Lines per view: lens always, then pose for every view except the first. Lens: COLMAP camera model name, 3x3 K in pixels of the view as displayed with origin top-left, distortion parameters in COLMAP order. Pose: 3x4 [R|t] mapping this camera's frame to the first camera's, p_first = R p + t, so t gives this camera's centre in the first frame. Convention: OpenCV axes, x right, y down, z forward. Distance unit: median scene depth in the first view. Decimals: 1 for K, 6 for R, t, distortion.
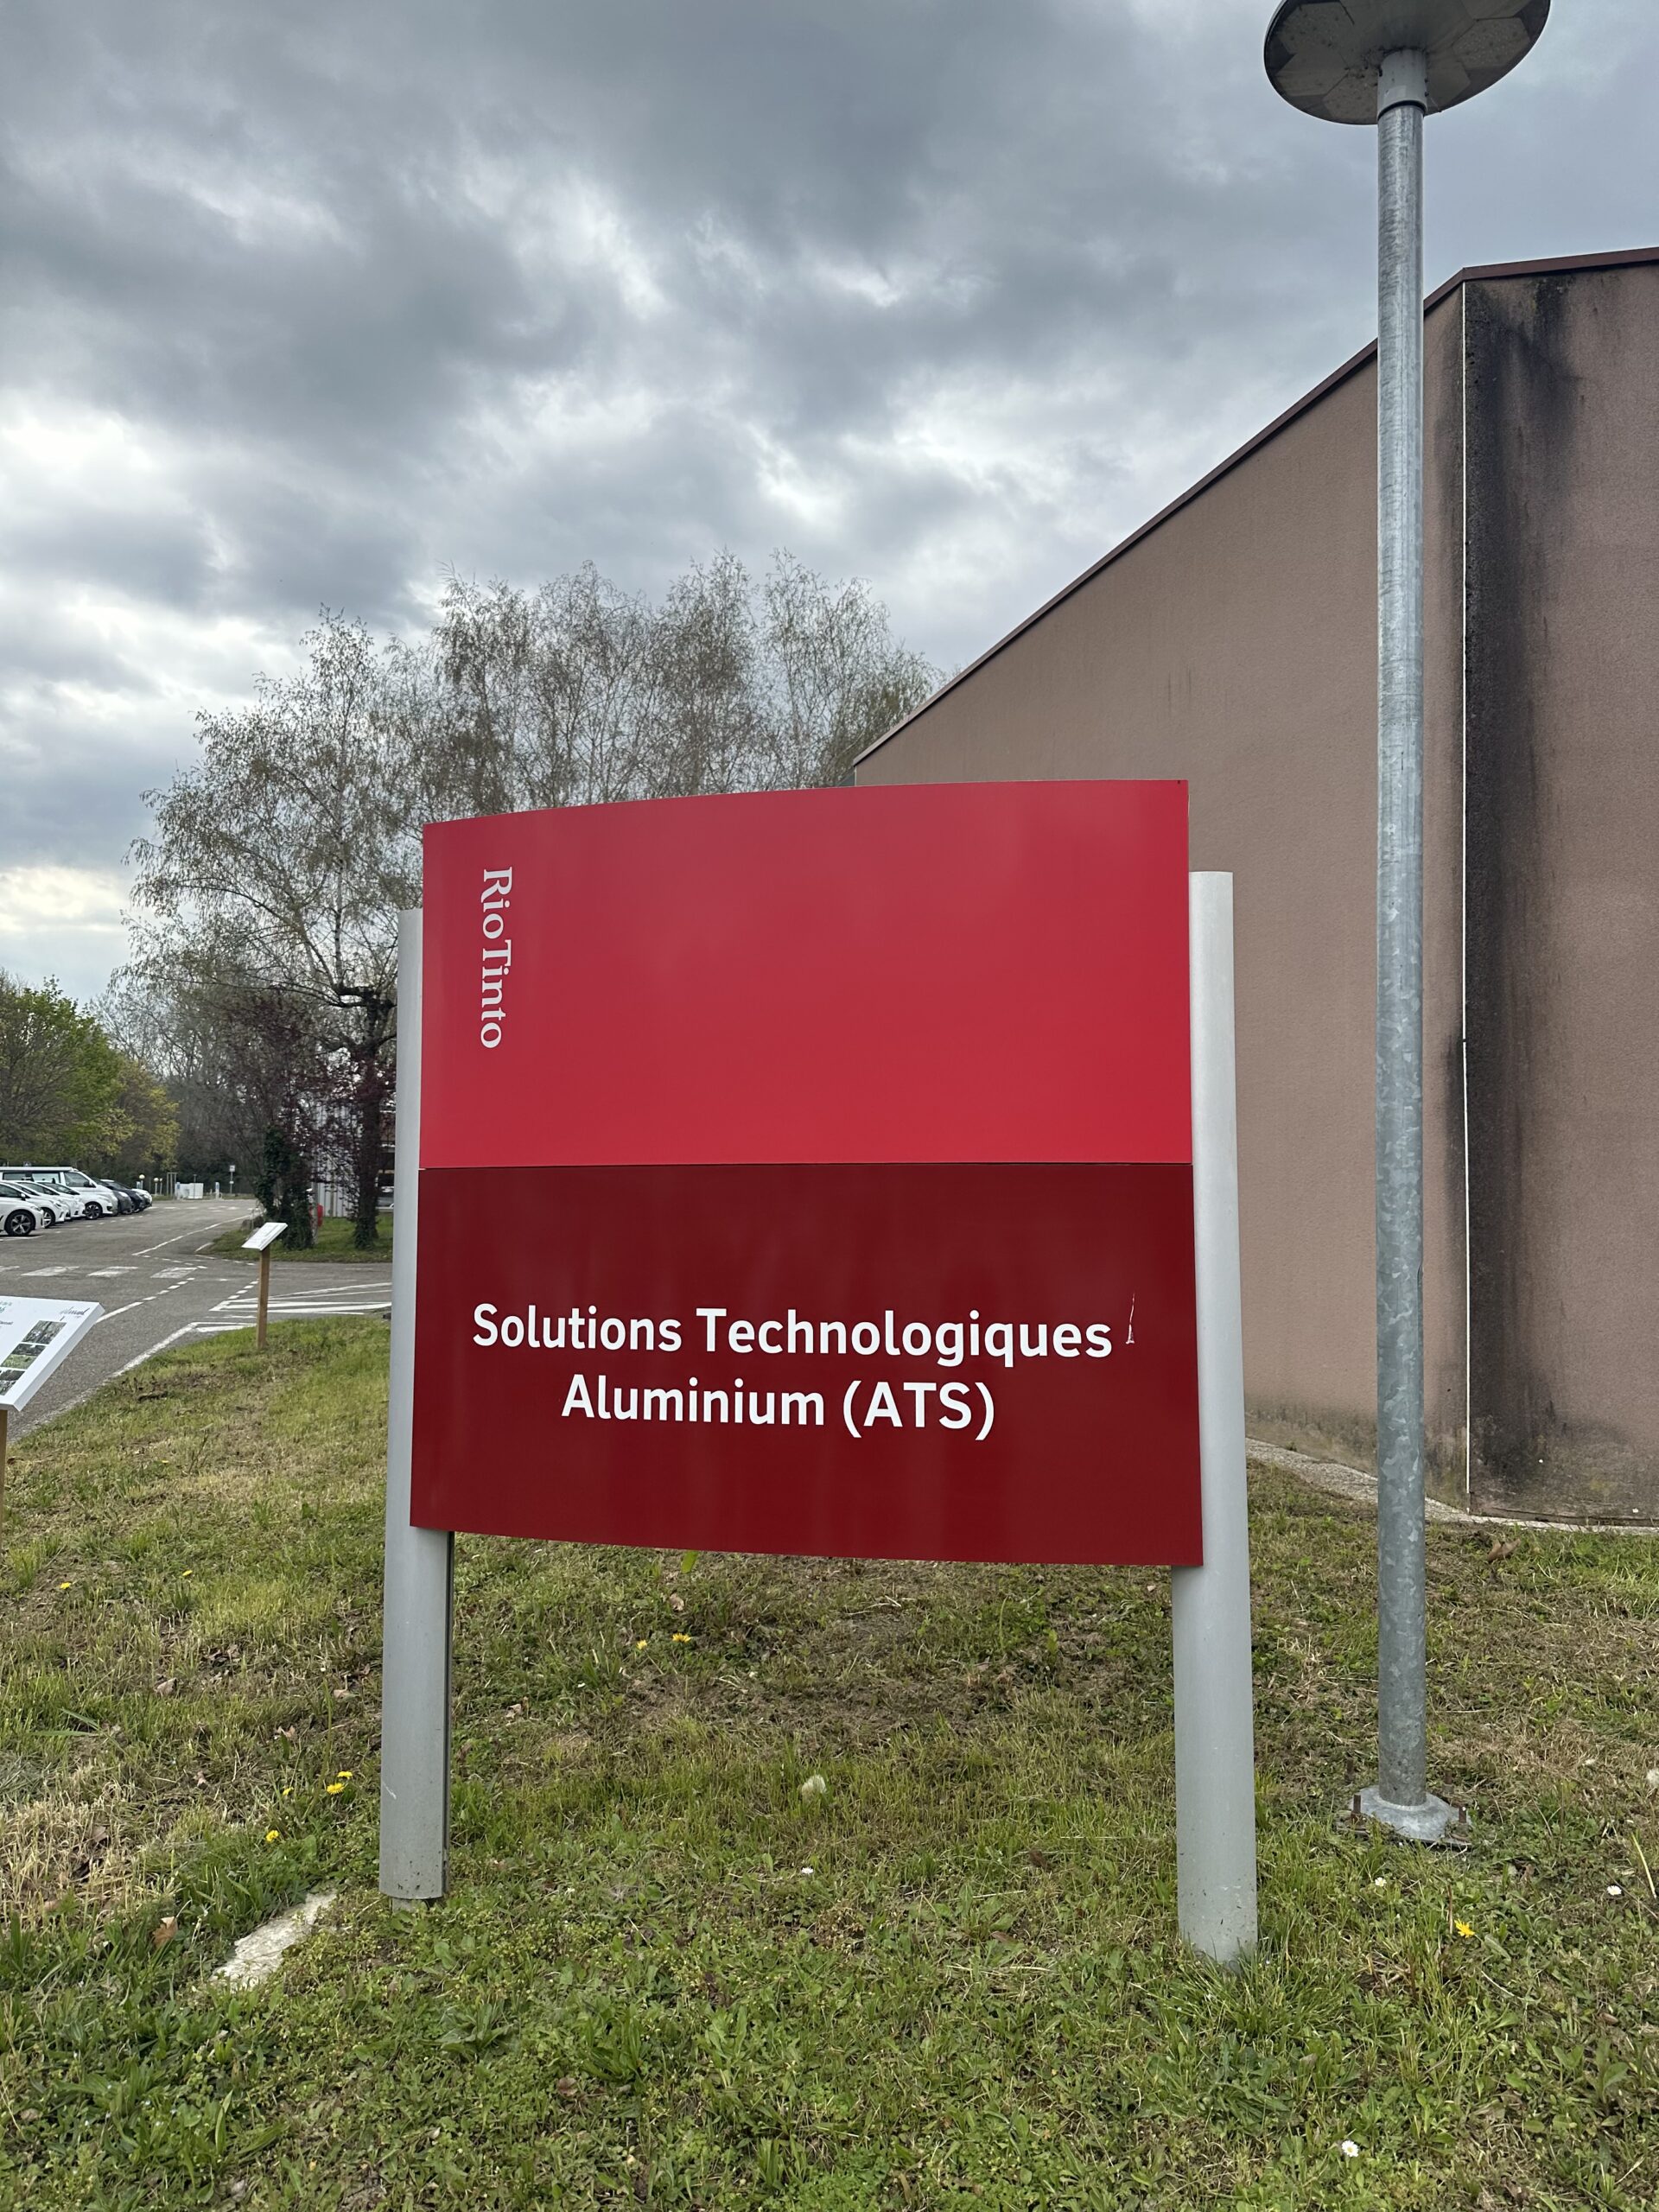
lens RADIAL K [[1574.8, 0, 829.6], [0, 1574.8, 1112.4], [0, 0, 1]] dist [-0.000163, -0.006511]
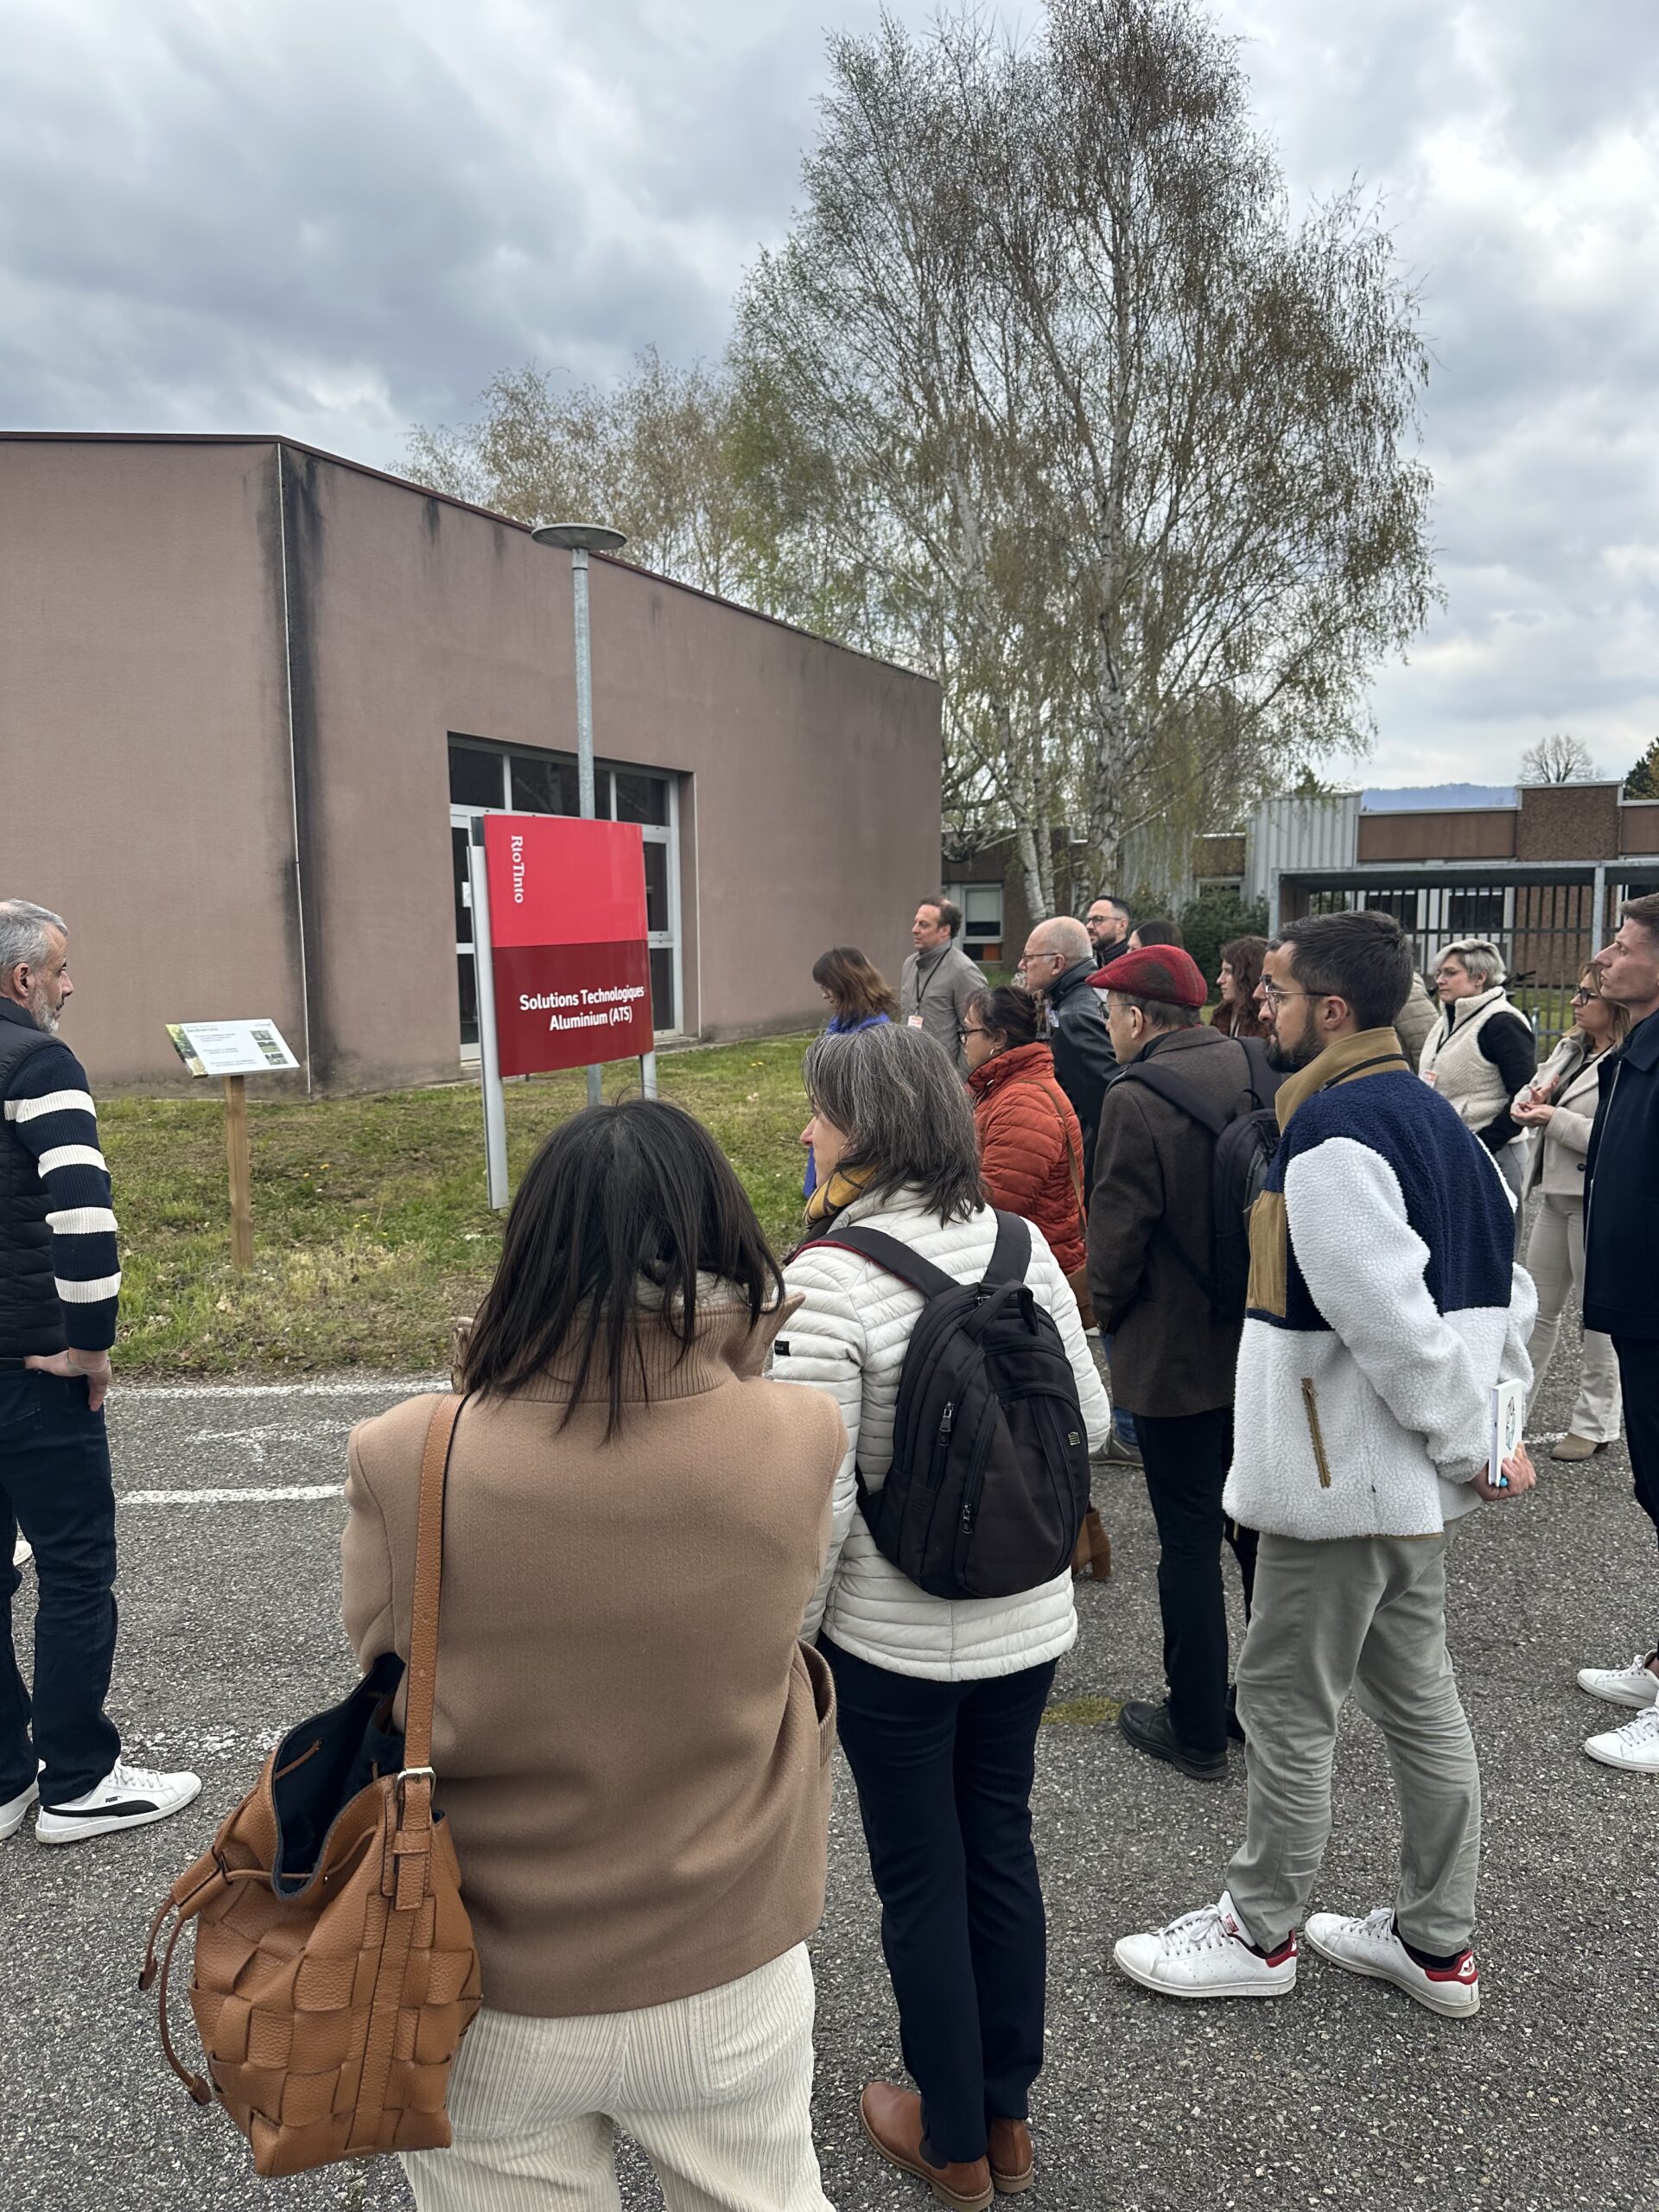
lens RADIAL K [[1574.8, 0, 829.4], [0, 1574.8, 1106.5], [0, 0, 1]] dist [-0.000163, -0.006511]
pose [[0.215796, -0.127548, 0.968072, -2.804519], [-0.040910, 0.989380, 0.139475, -0.094410], [-0.975581, -0.069702, 0.208287, -0.125910]]
